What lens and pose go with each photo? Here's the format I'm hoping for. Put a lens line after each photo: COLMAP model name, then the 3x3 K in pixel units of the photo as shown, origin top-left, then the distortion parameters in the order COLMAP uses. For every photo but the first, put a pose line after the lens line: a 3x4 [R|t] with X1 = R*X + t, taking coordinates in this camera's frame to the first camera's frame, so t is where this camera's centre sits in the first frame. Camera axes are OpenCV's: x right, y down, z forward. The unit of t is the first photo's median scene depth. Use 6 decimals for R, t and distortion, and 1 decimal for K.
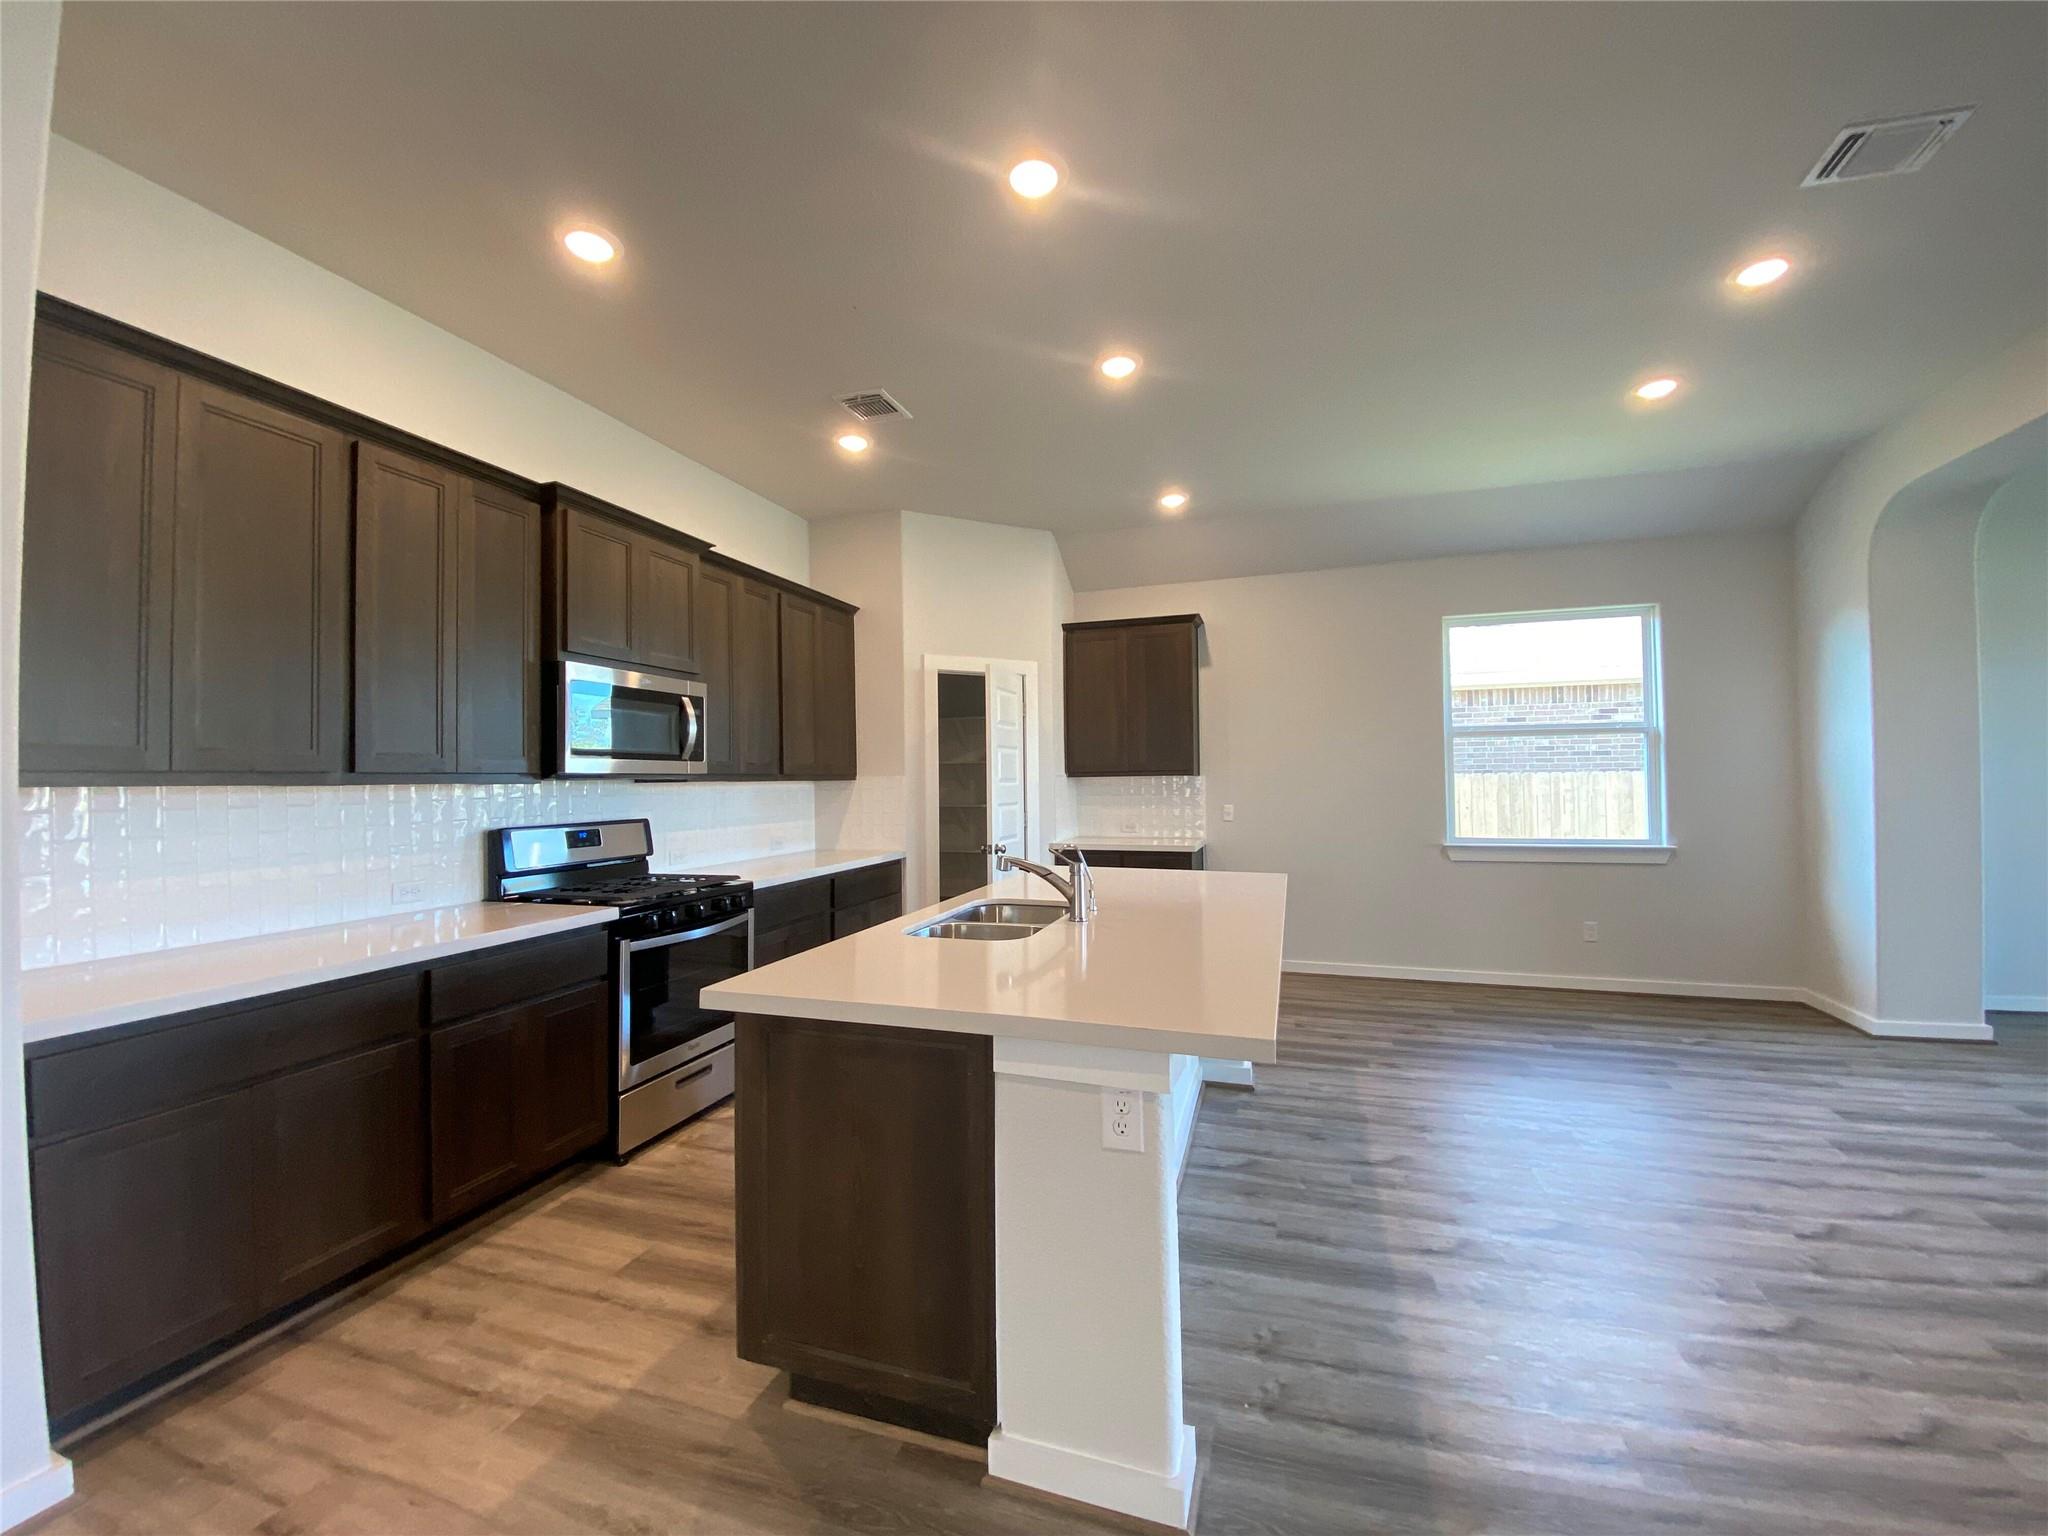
lens RADIAL K [[829.6, 0, 1021.9], [0, 829.6, 765.6], [0, 0, 1]] dist [0.021353, -0.019593]
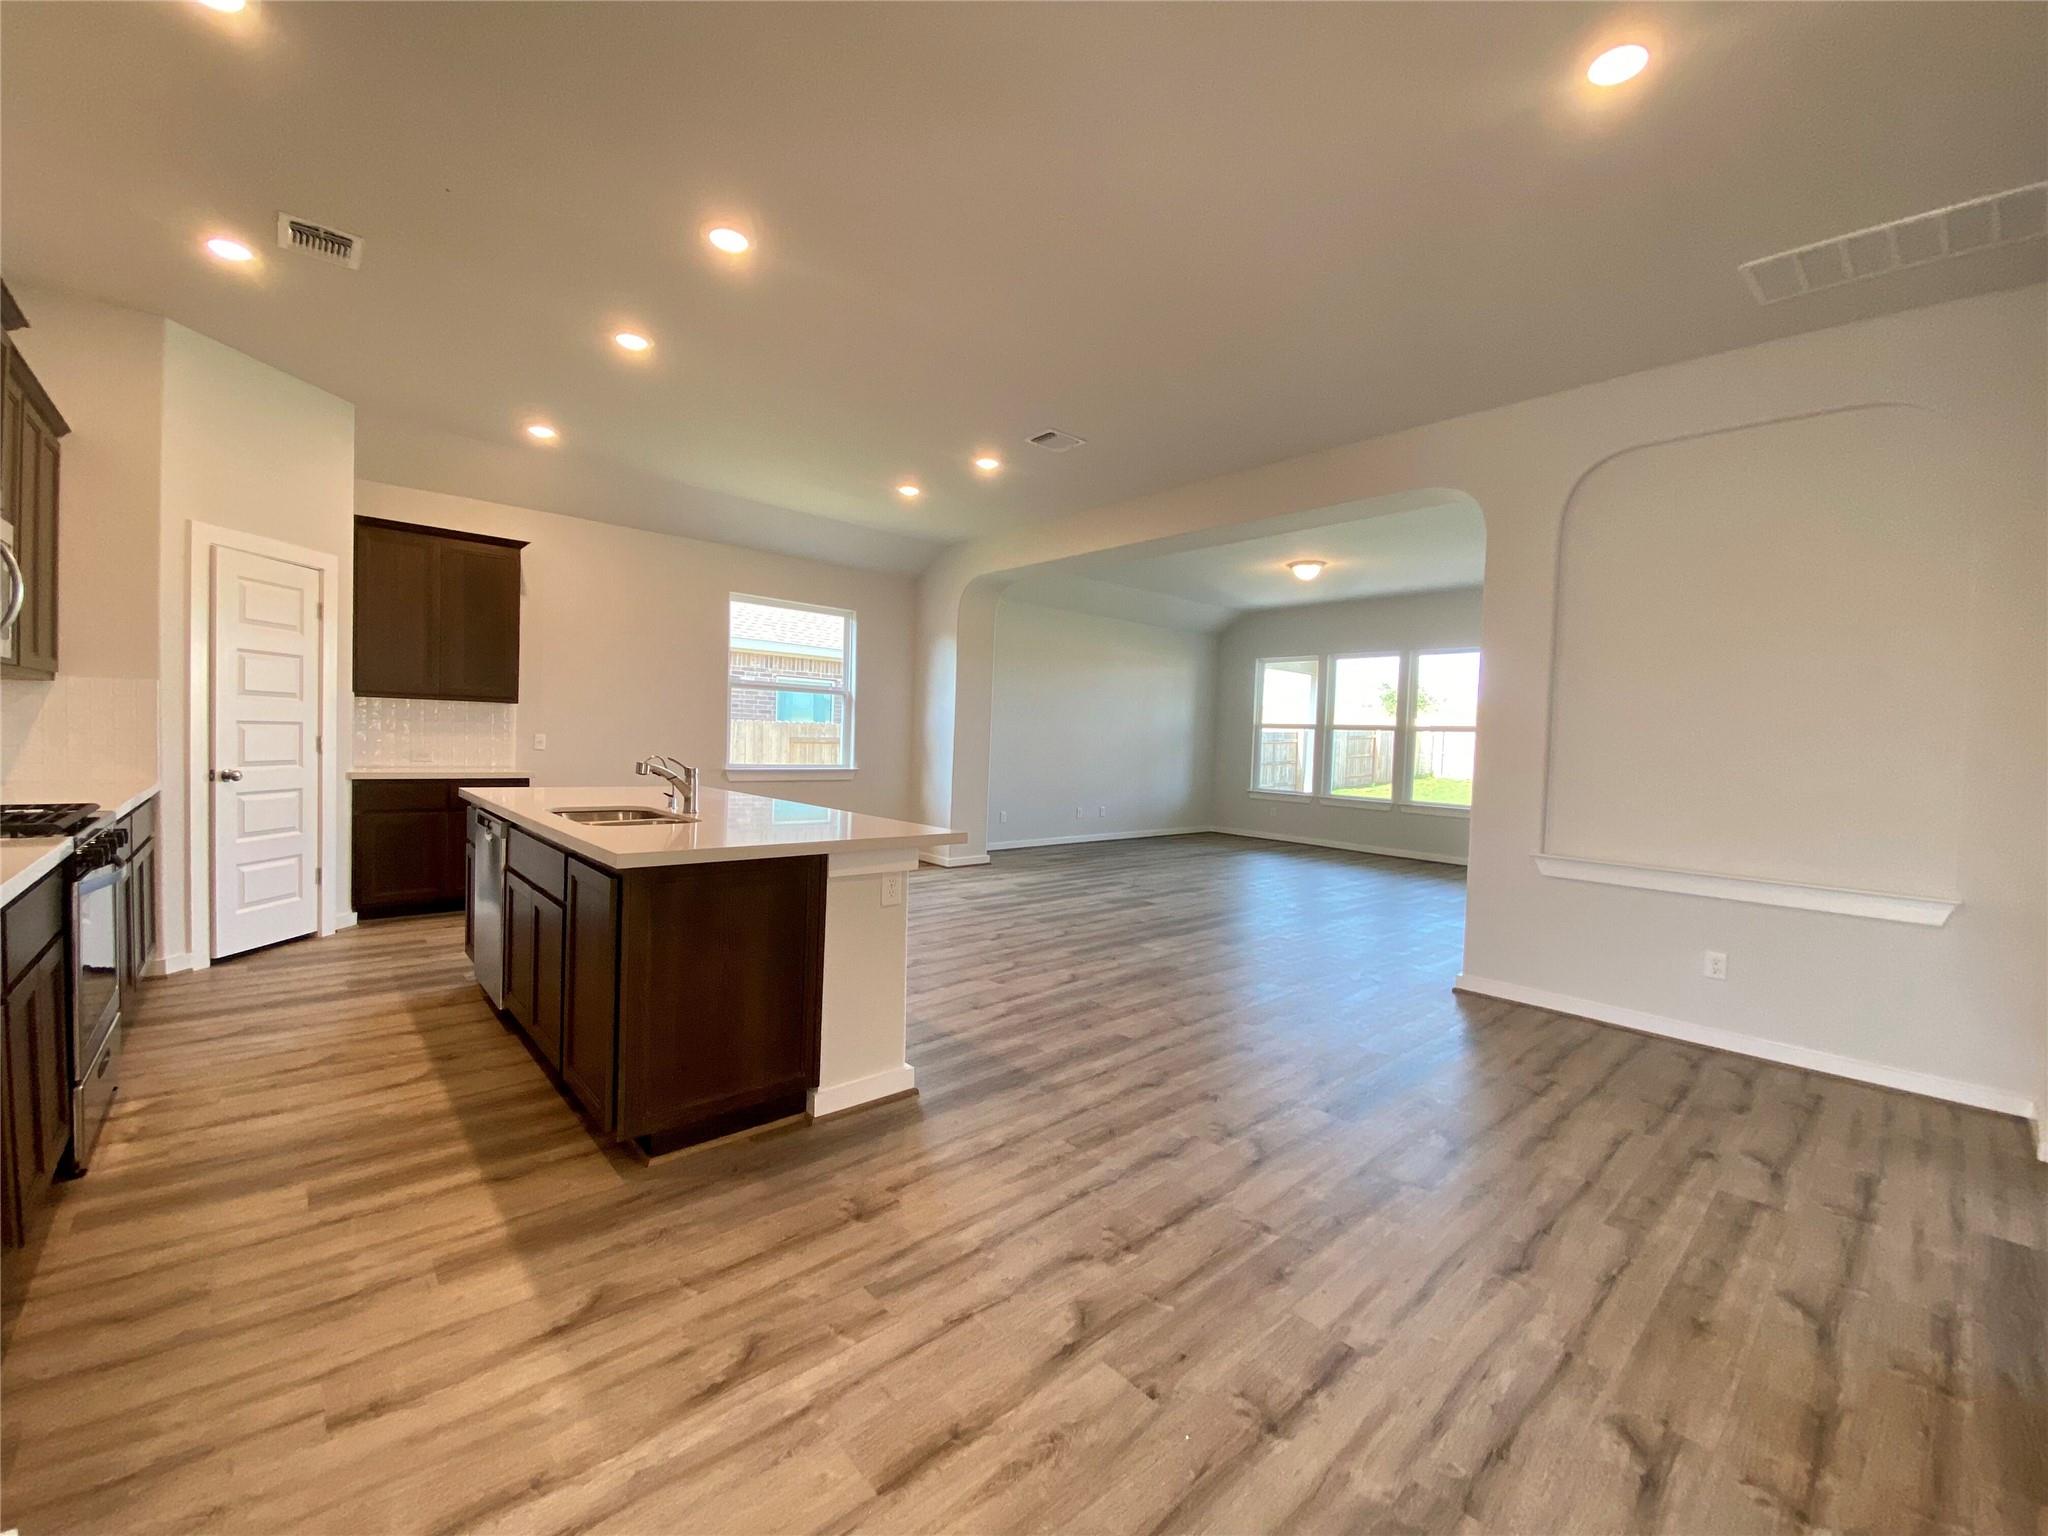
lens RADIAL K [[829.6, 0, 1021.9], [0, 829.6, 765.6], [0, 0, 1]] dist [0.021353, -0.019593]
pose [[0.494891, -0.000737, 0.868955, -0.631522], [-0.055260, 0.997949, 0.032319, 0.036721], [-0.867196, -0.064013, 0.493835, -0.065343]]
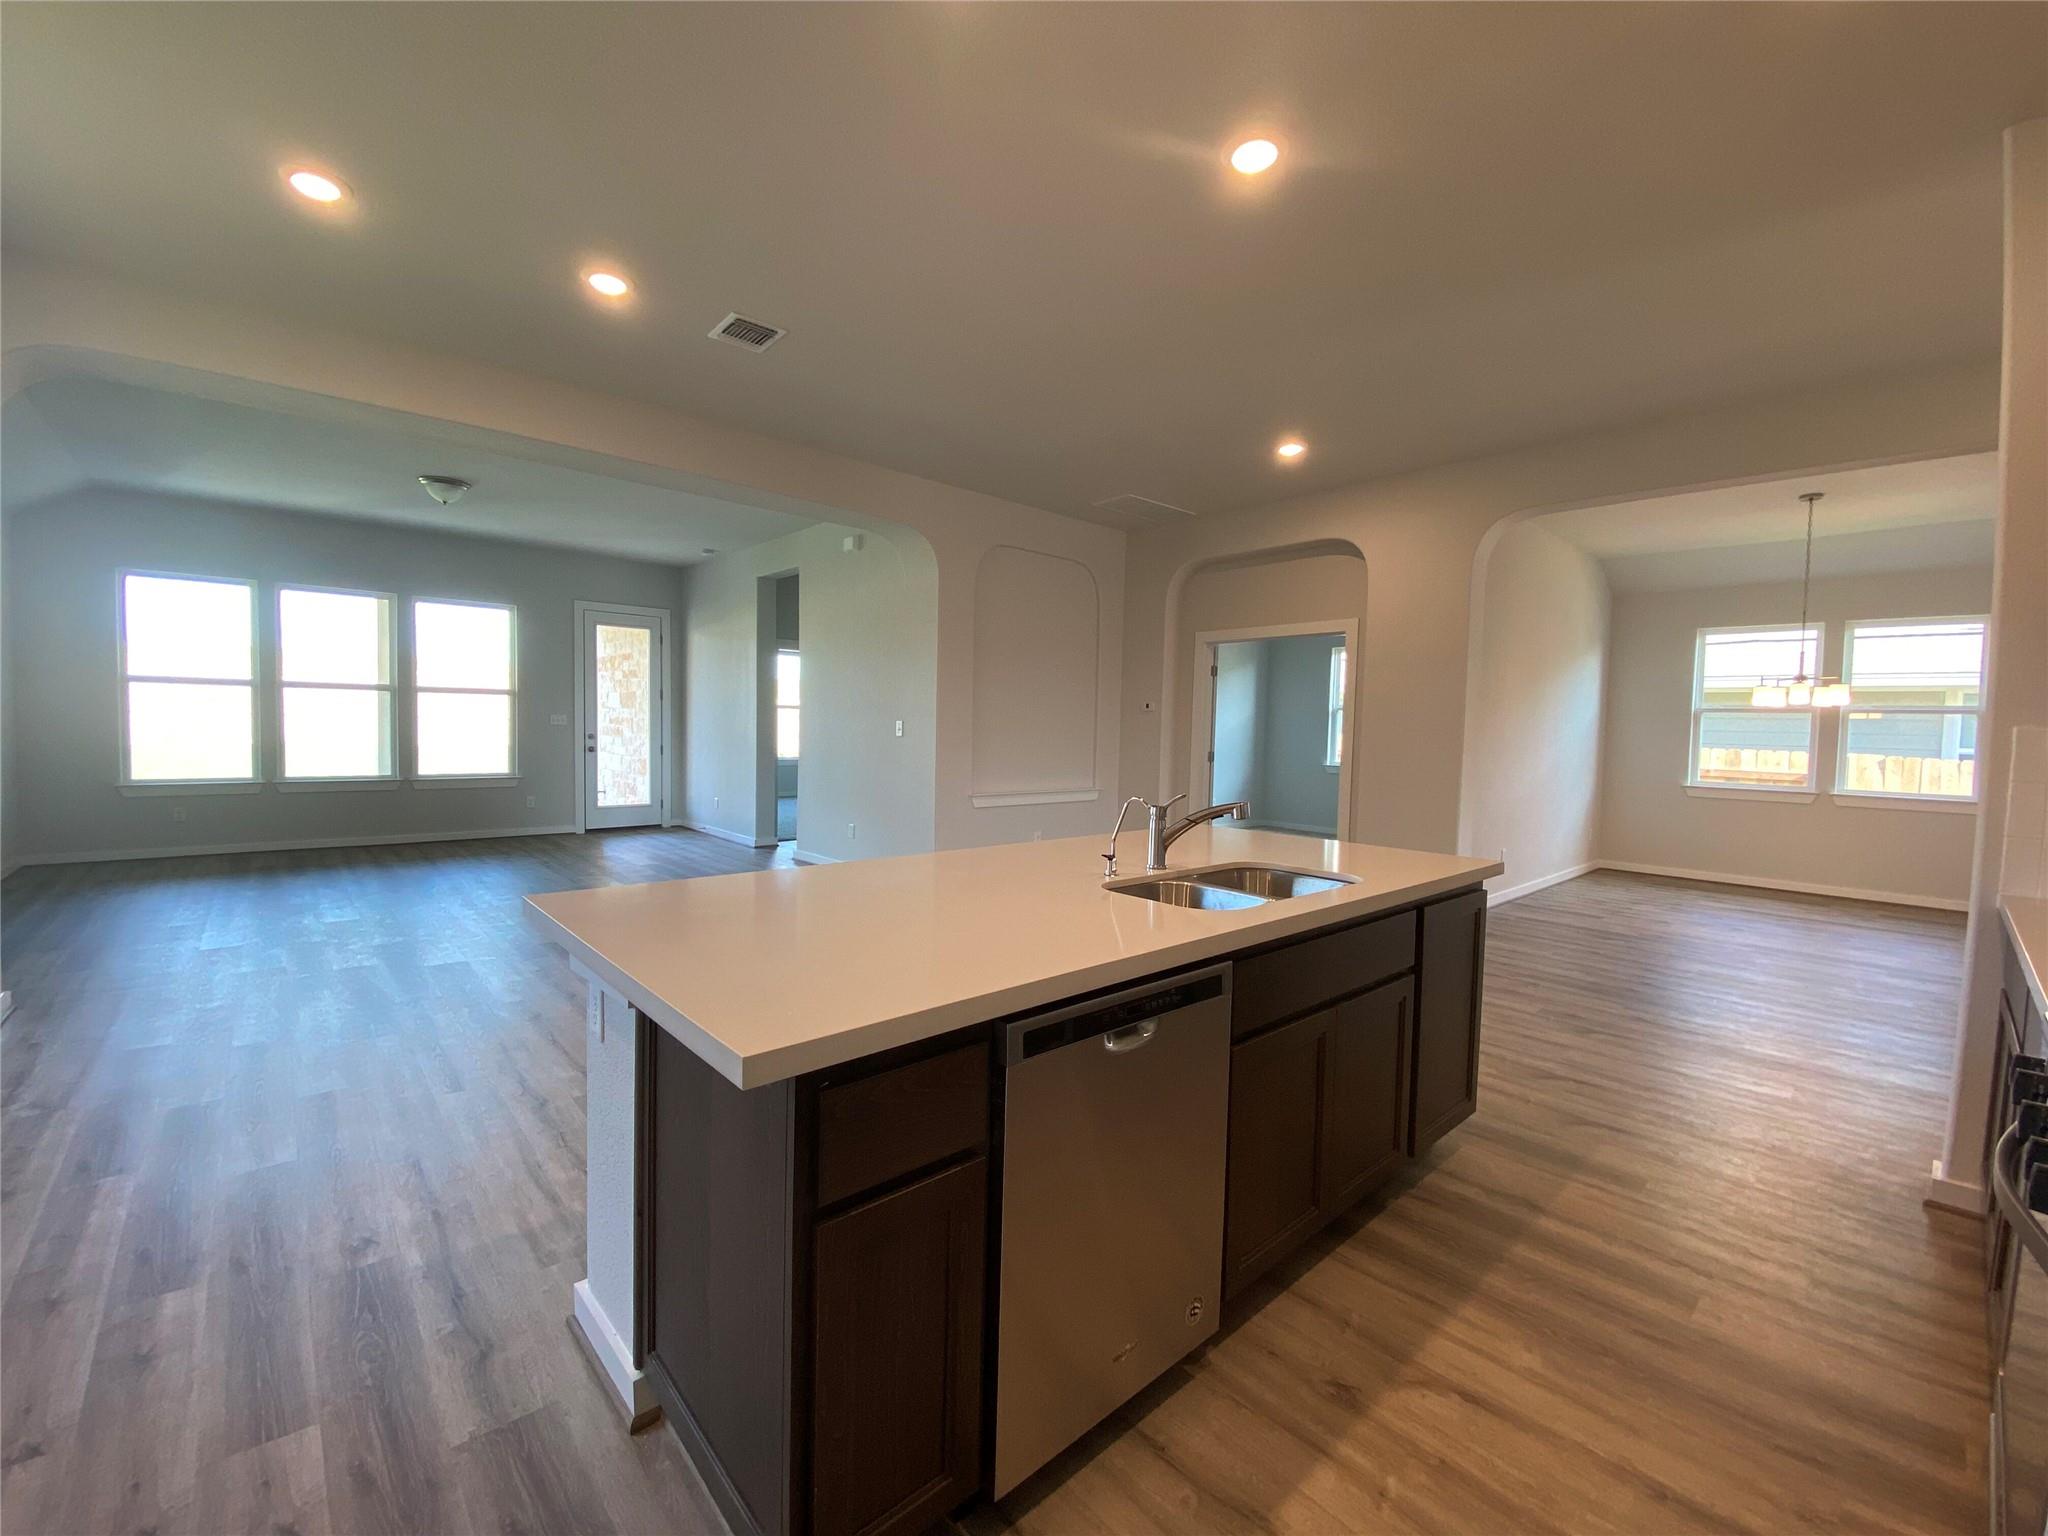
lens RADIAL K [[829.6, 0, 1021.9], [0, 829.6, 765.6], [0, 0, 1]] dist [0.021353, -0.019593]
pose [[-0.868831, -0.035804, 0.493813, -0.200362], [-0.019866, 0.999100, 0.037486, 0.025951], [-0.494711, 0.022759, -0.868760, 1.481475]]
